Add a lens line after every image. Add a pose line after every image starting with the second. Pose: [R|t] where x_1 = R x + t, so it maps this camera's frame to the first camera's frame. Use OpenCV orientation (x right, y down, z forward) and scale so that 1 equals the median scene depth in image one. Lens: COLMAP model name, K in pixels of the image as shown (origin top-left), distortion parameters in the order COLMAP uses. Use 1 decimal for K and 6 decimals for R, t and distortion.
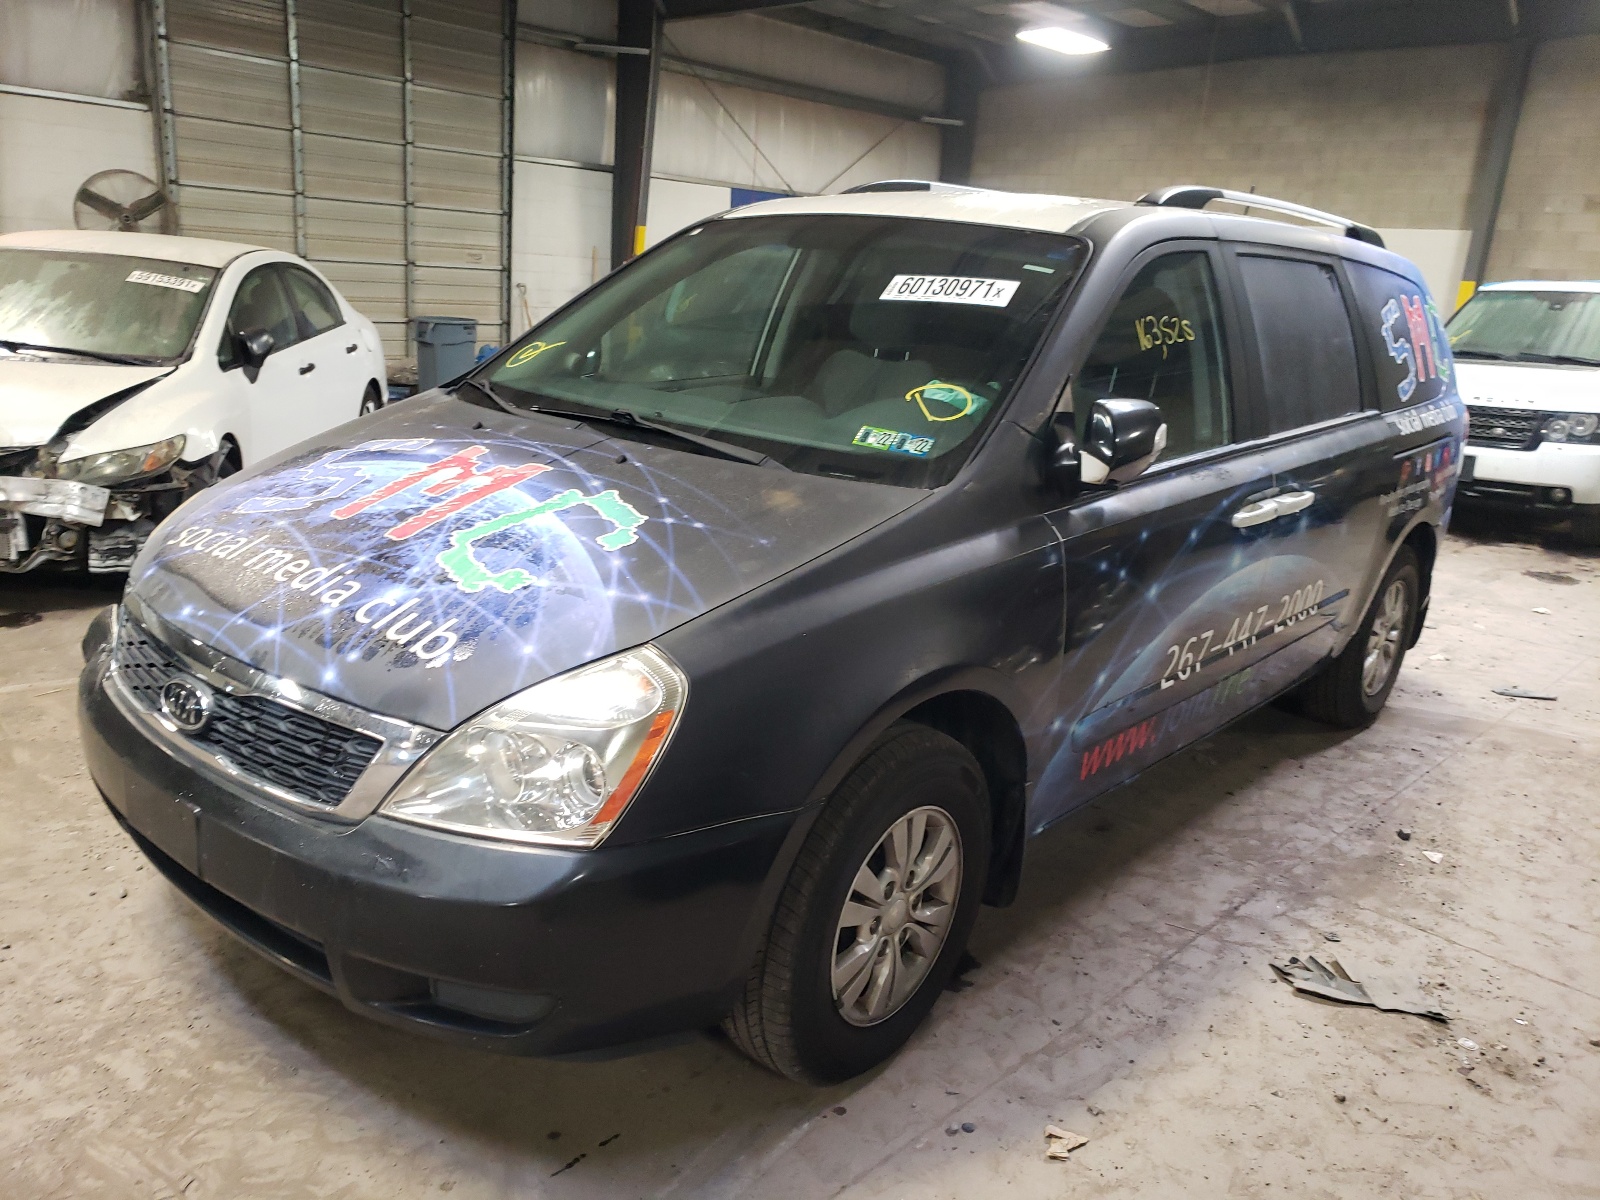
lens RADIAL K [[1255.1, 0, 800.0], [0, 1255.1, 600.0], [0, 0, 1]] dist [0.040538, -0.112494]
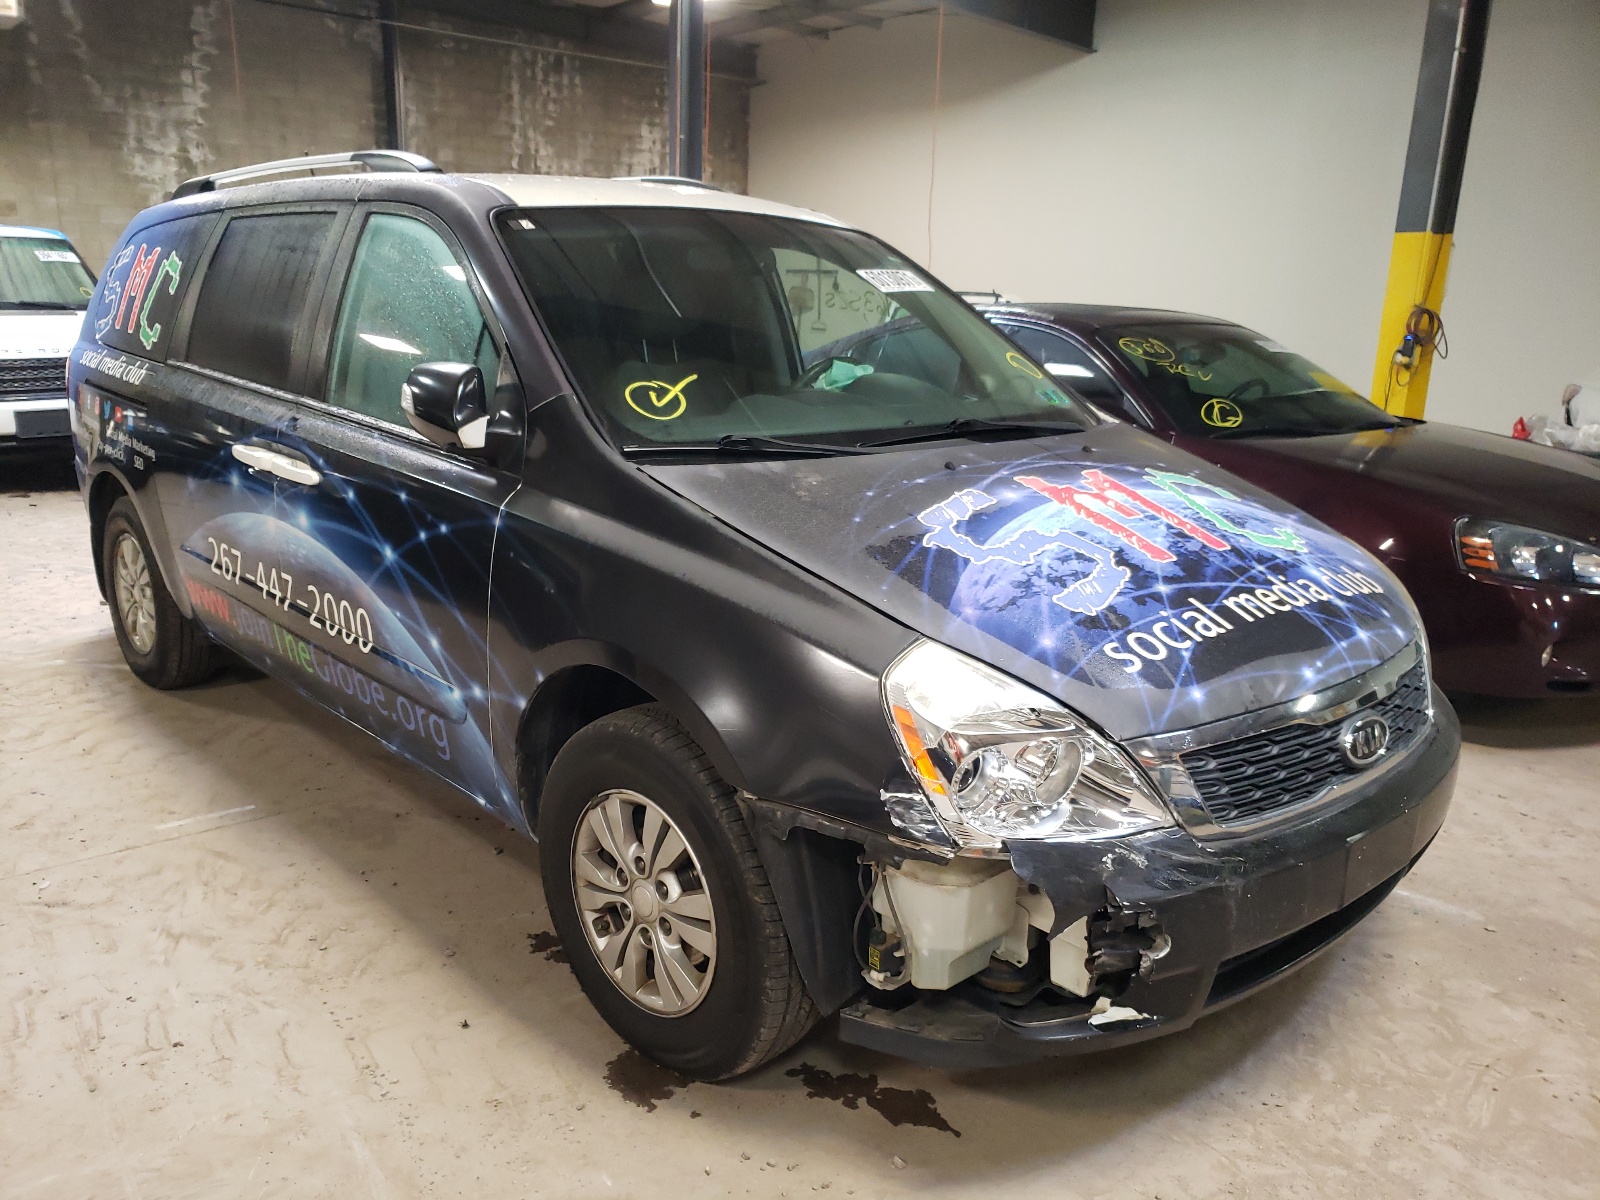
lens RADIAL K [[1255.1, 0, 800.0], [0, 1255.1, 600.0], [0, 0, 1]] dist [0.040538, -0.112494]
pose [[0.120372, -0.311839, 0.942479, -1.402511], [0.242862, 0.929784, 0.276621, -0.395818], [-0.962564, 0.195595, 0.187654, 1.174858]]
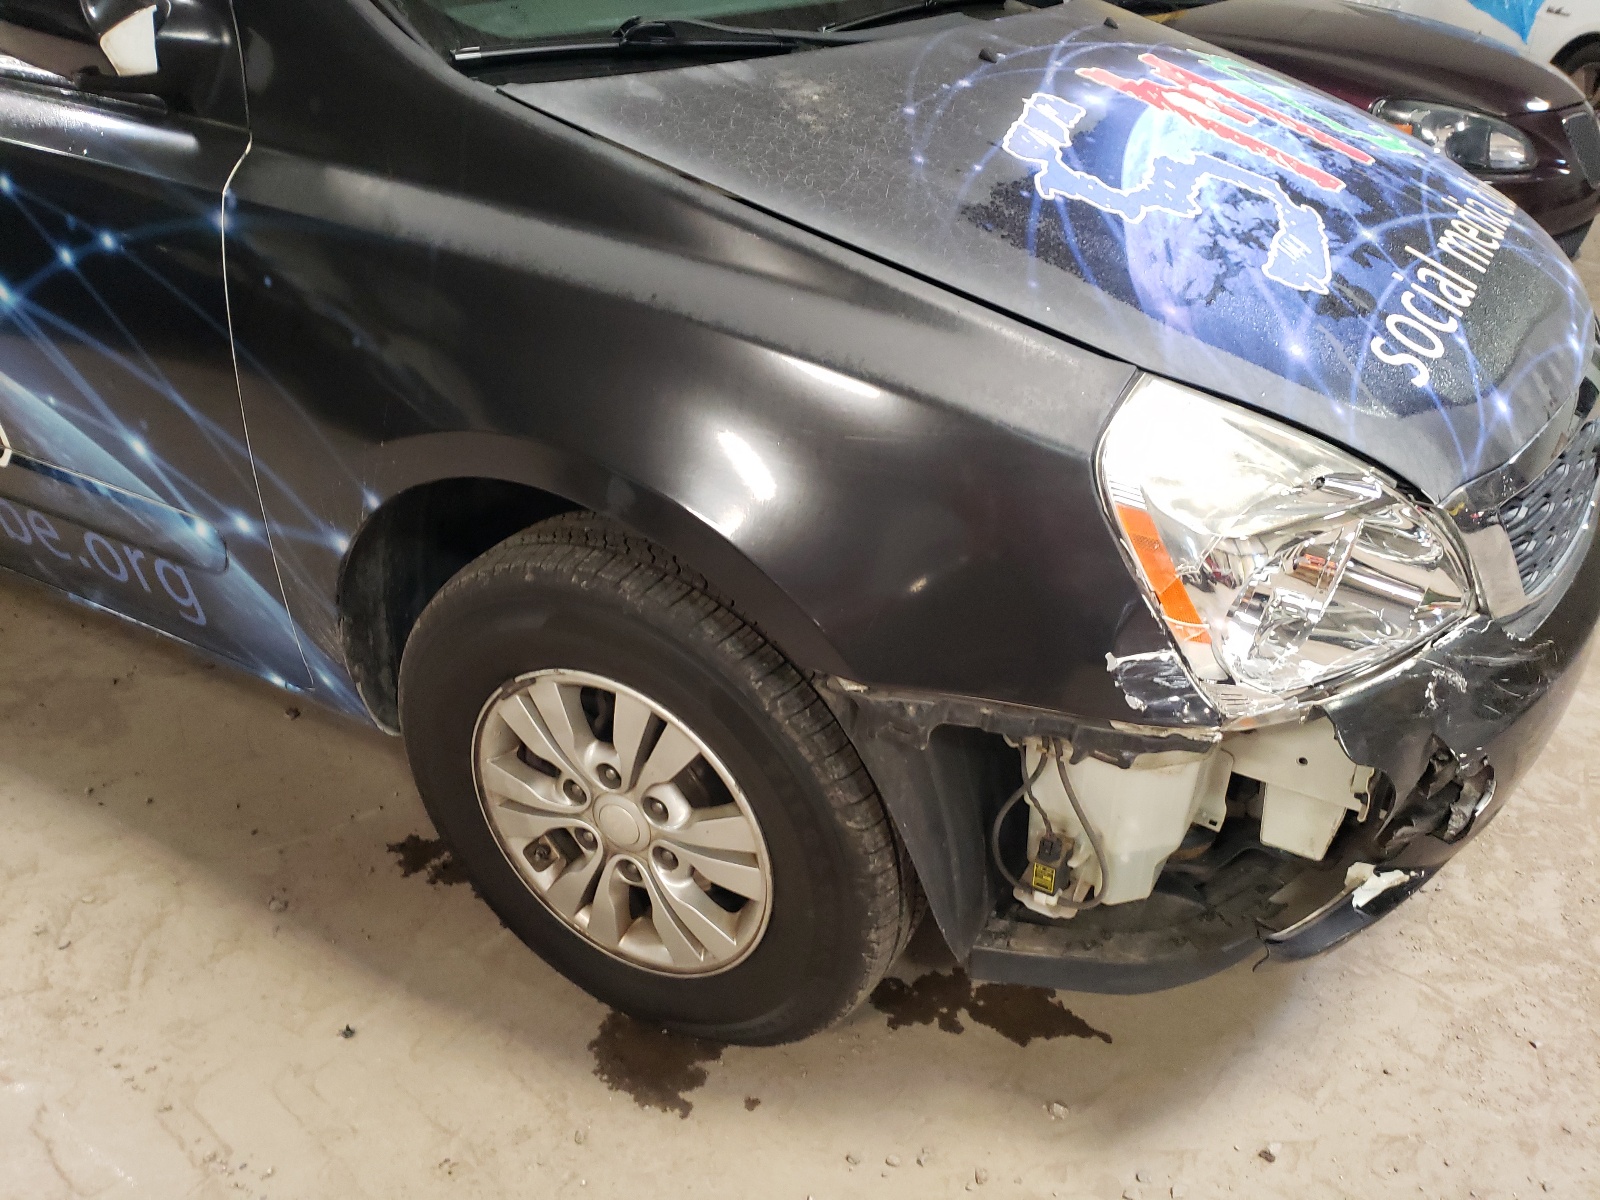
lens RADIAL K [[1233.8, 0, 800.0], [0, 1233.8, 600.0], [0, 0, 1]] dist [-0.008171, 0.030808]
pose [[-0.165034, -0.558968, 0.812600, -0.690256], [0.245741, 0.774610, 0.582744, -0.320596], [-0.955183, 0.295862, 0.009524, 1.583657]]
